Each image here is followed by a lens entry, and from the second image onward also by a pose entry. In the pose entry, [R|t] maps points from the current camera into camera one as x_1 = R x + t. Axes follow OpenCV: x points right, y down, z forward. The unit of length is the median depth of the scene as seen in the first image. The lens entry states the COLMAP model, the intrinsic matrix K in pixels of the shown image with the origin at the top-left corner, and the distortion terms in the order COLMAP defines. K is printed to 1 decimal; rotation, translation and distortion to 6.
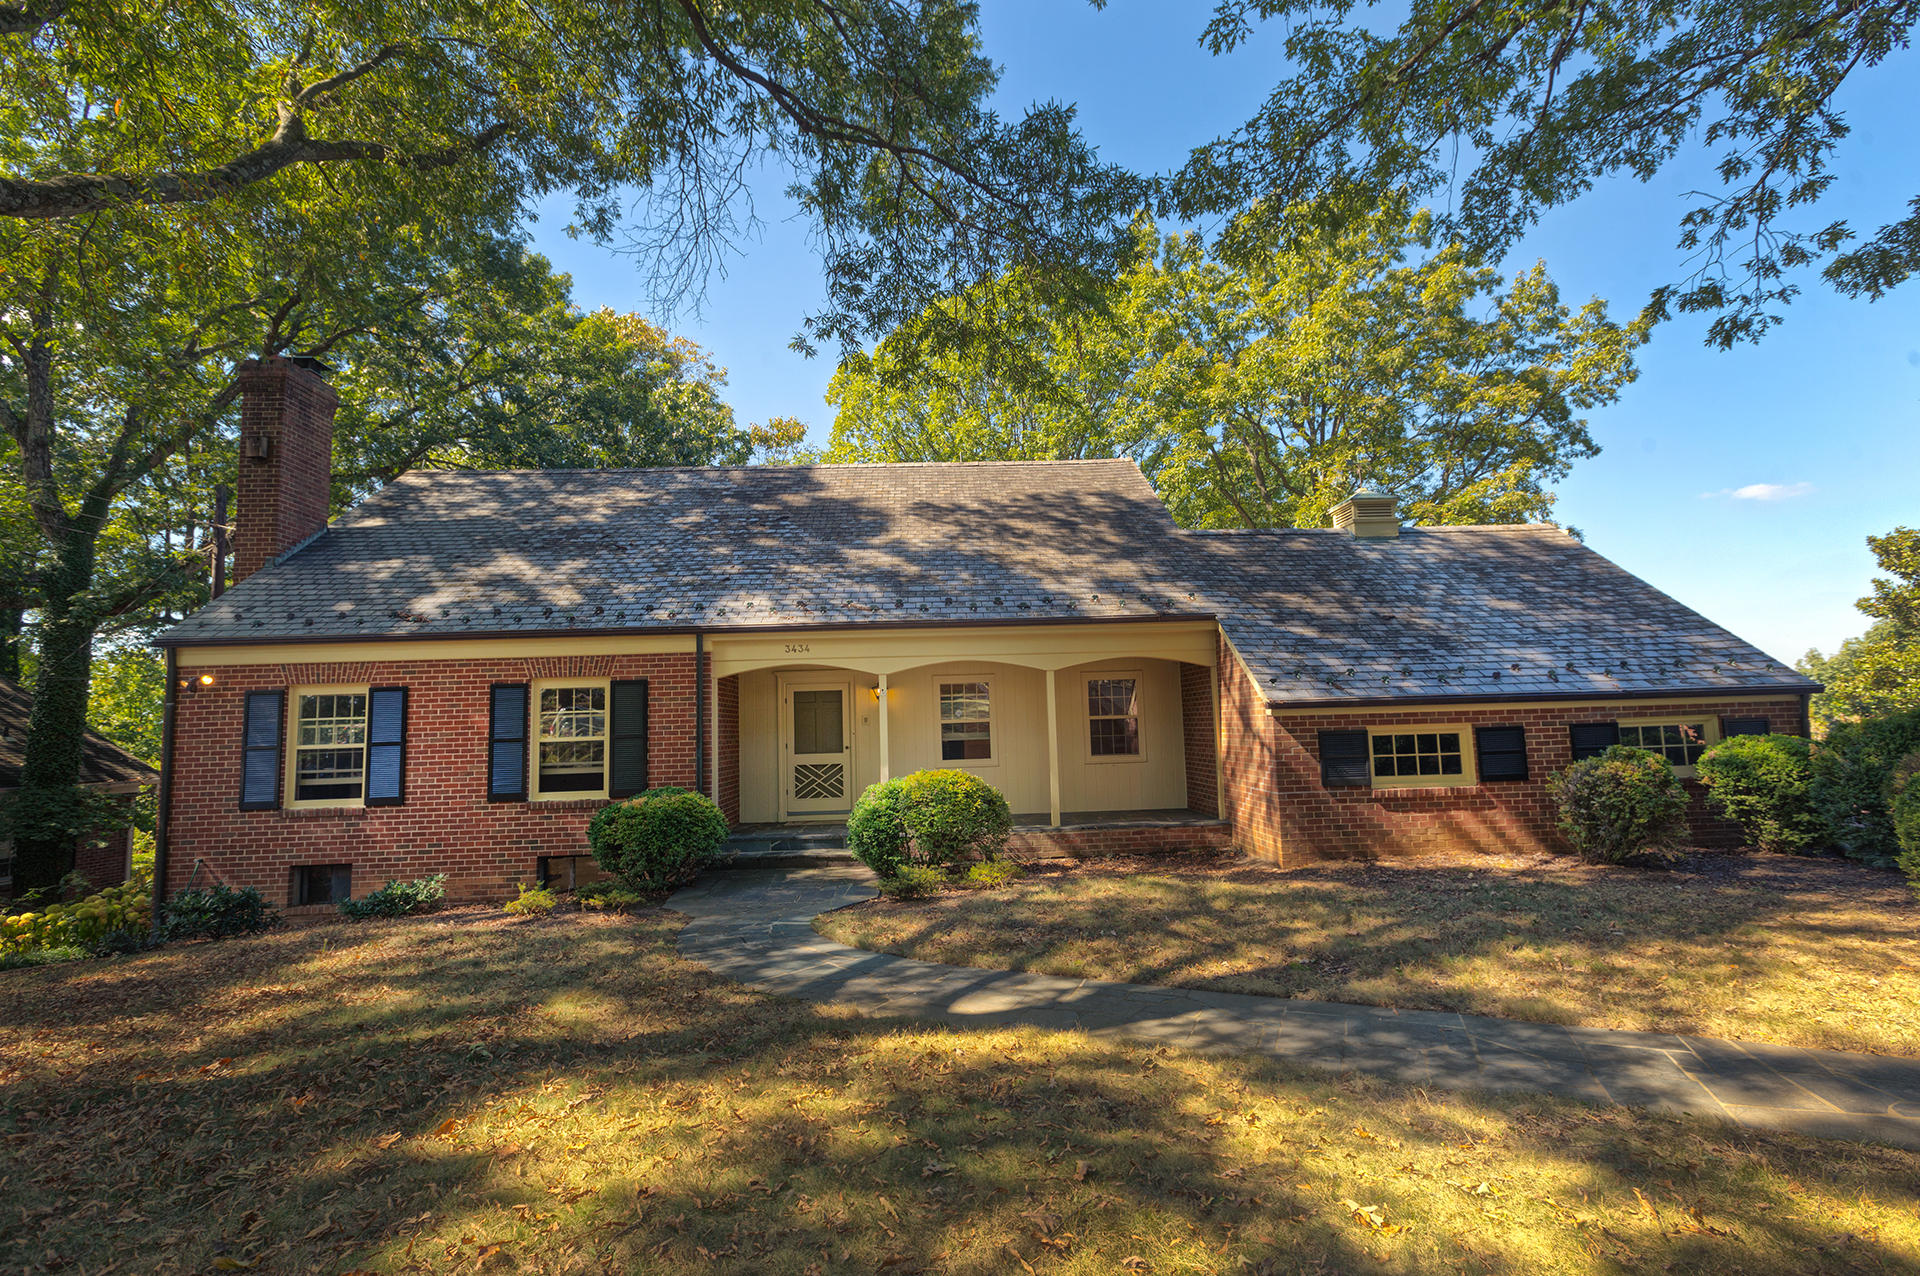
lens RADIAL K [[842.7, 0, 960.0], [0, 842.7, 638.0], [0, 0, 1]] dist [-0.002624, 0.000116]
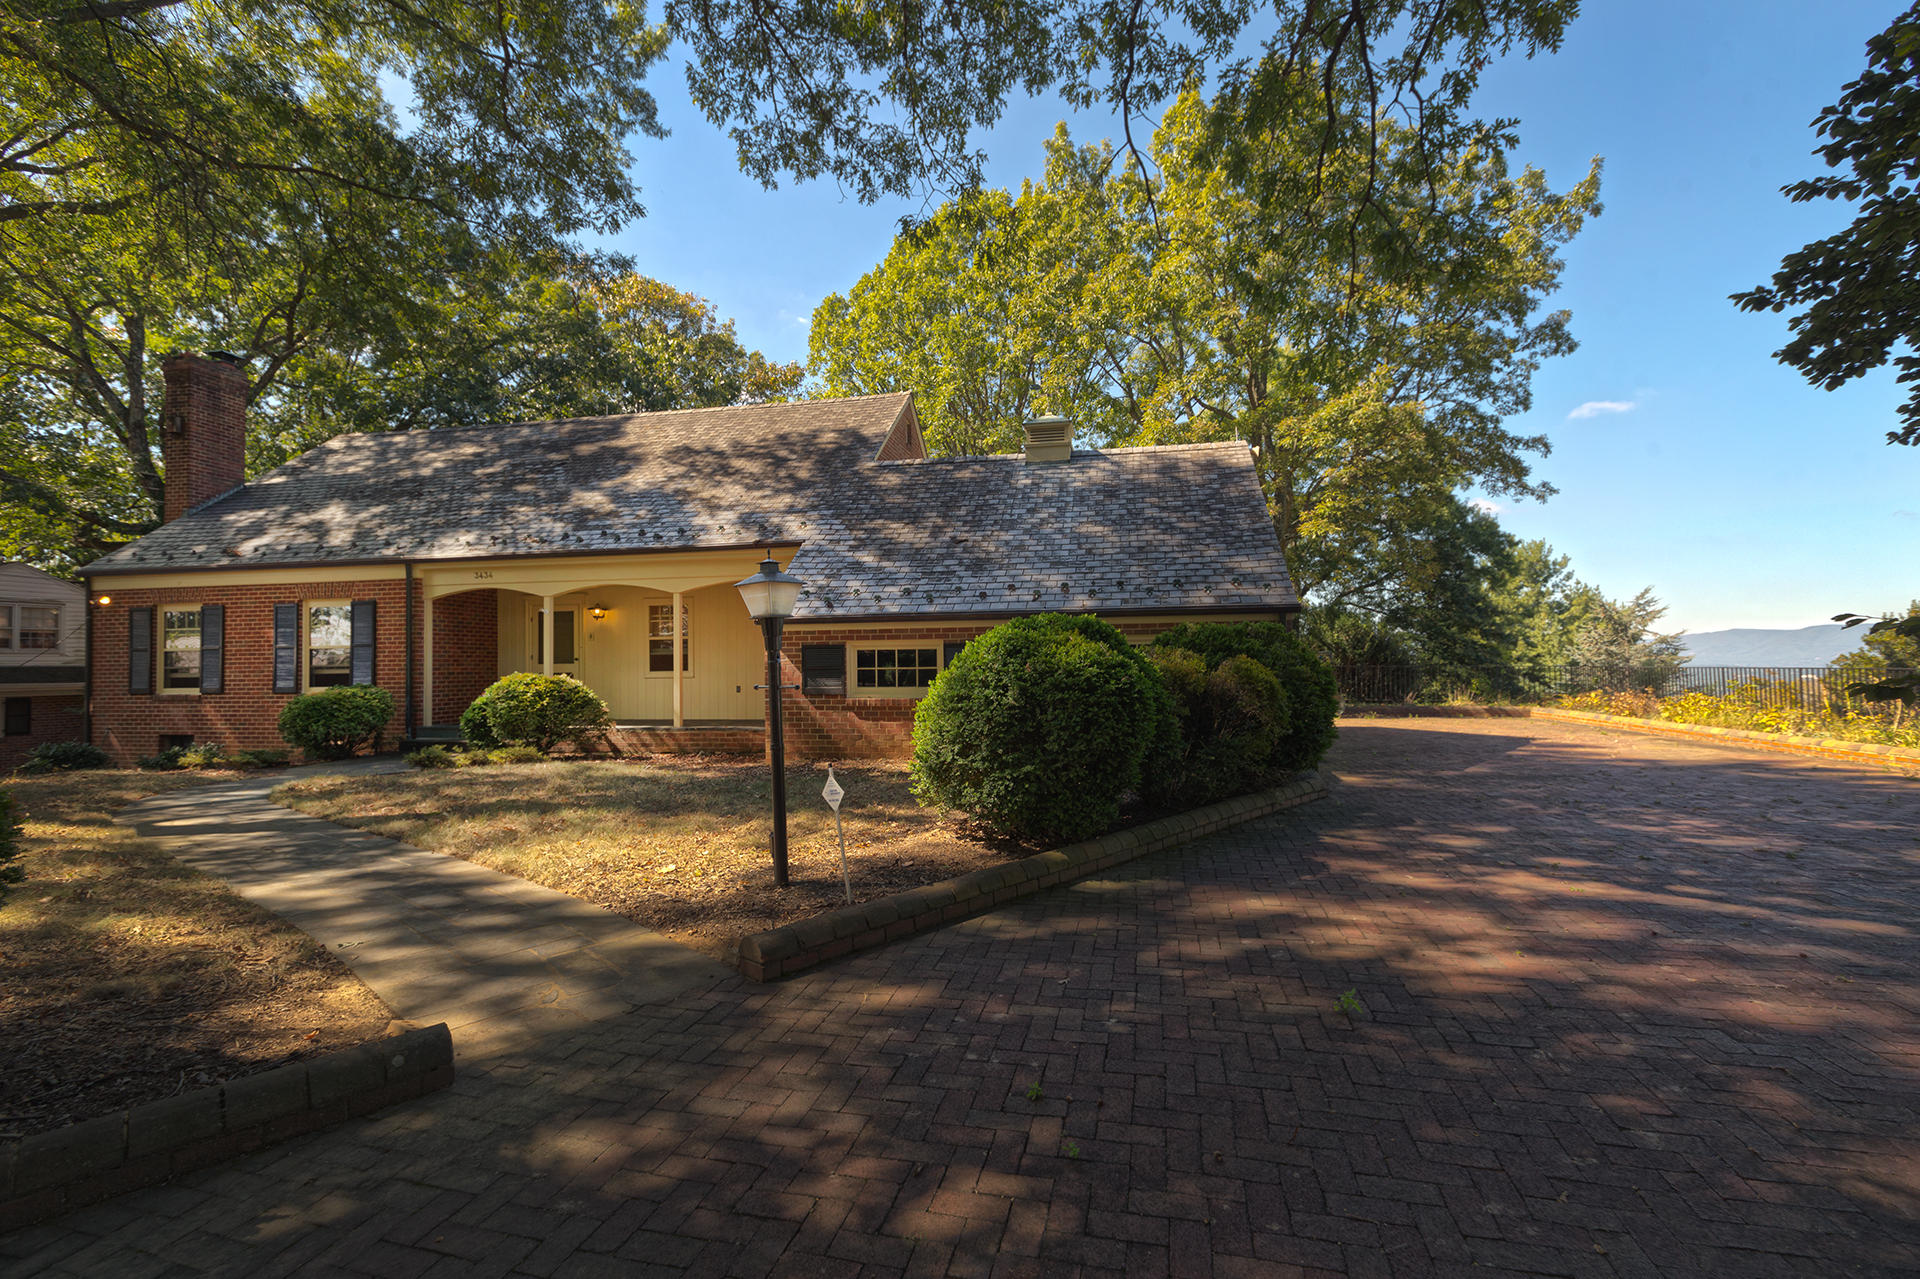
lens RADIAL K [[850.1, 0, 960.0], [0, 850.1, 639.5], [0, 0, 1]] dist [0.001525, 0.001072]
pose [[0.972030, 0.011780, -0.234563, 0.769263], [0.006094, 0.997140, 0.075328, 0.016337], [0.234779, -0.074651, 0.969178, -0.035533]]
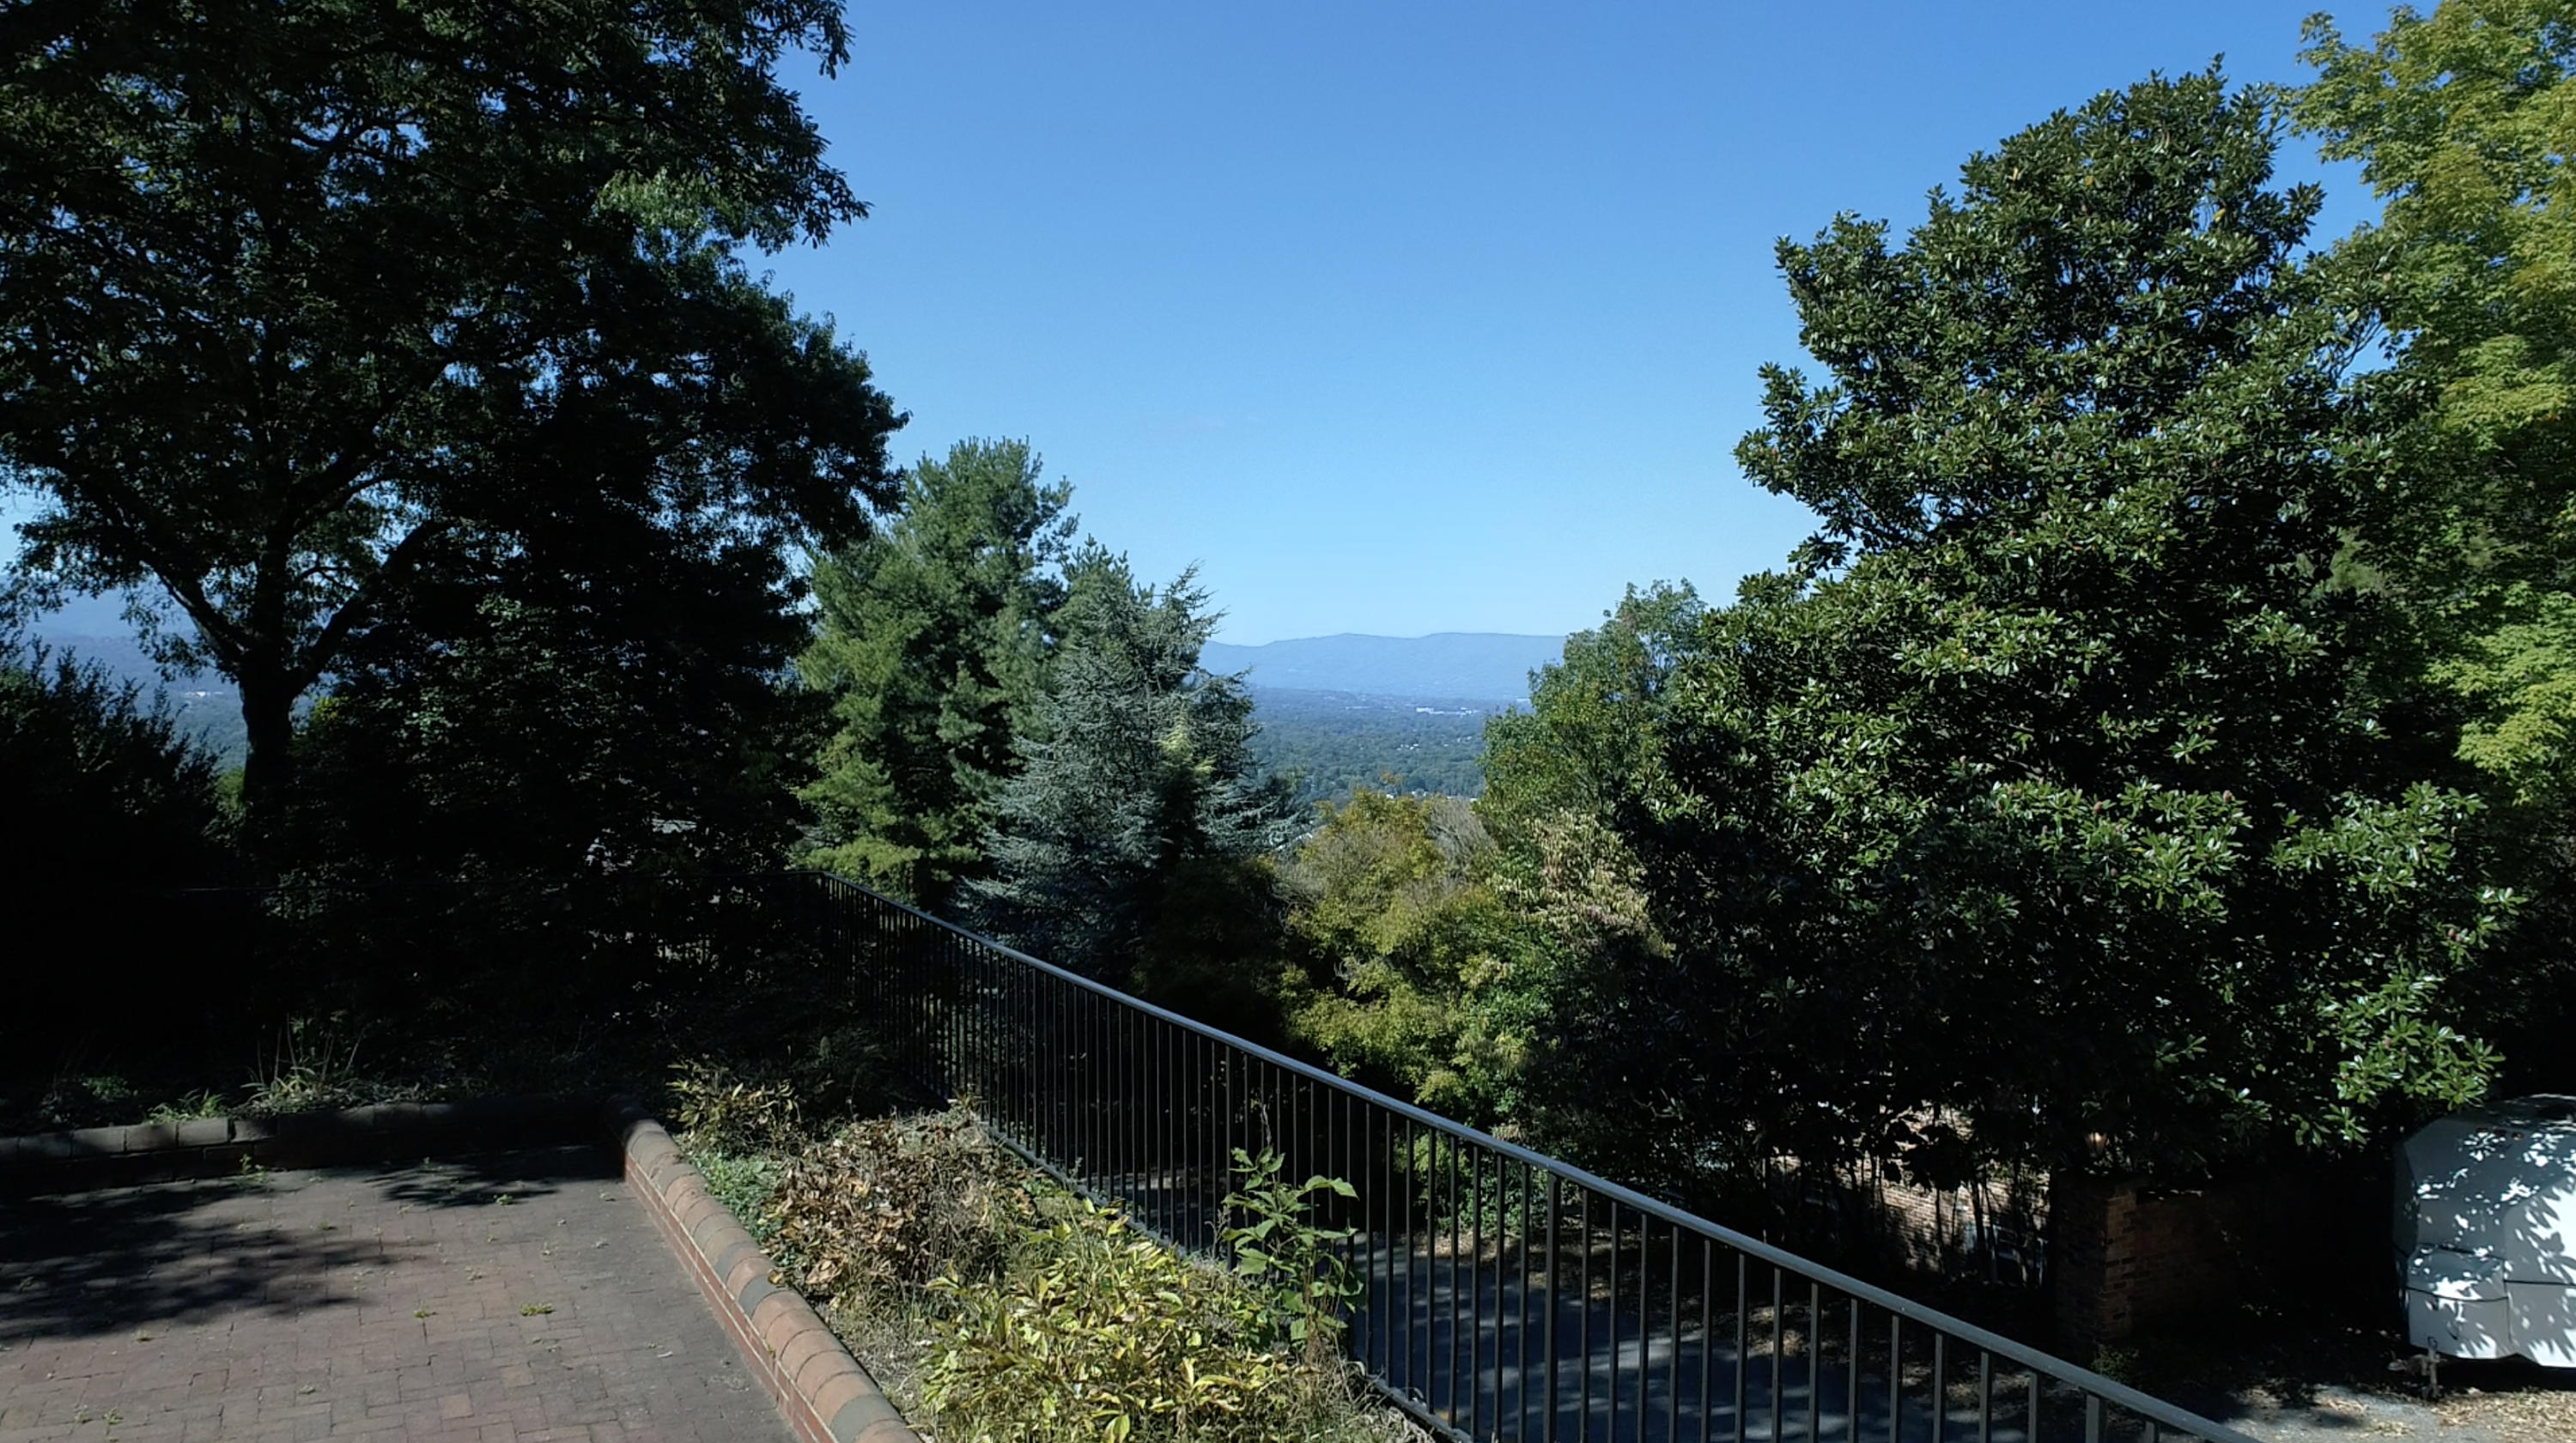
lens RADIAL K [[1732.4, 0, 1288.0], [0, 1732.4, 721.5], [0, 0, 1]] dist [-0.018837, -0.001420]
pose [[0.889650, 0.028813, 0.455733, 1.388668], [-0.087300, 0.990331, 0.107809, 0.010792], [-0.448220, -0.135698, 0.883564, 1.079581]]
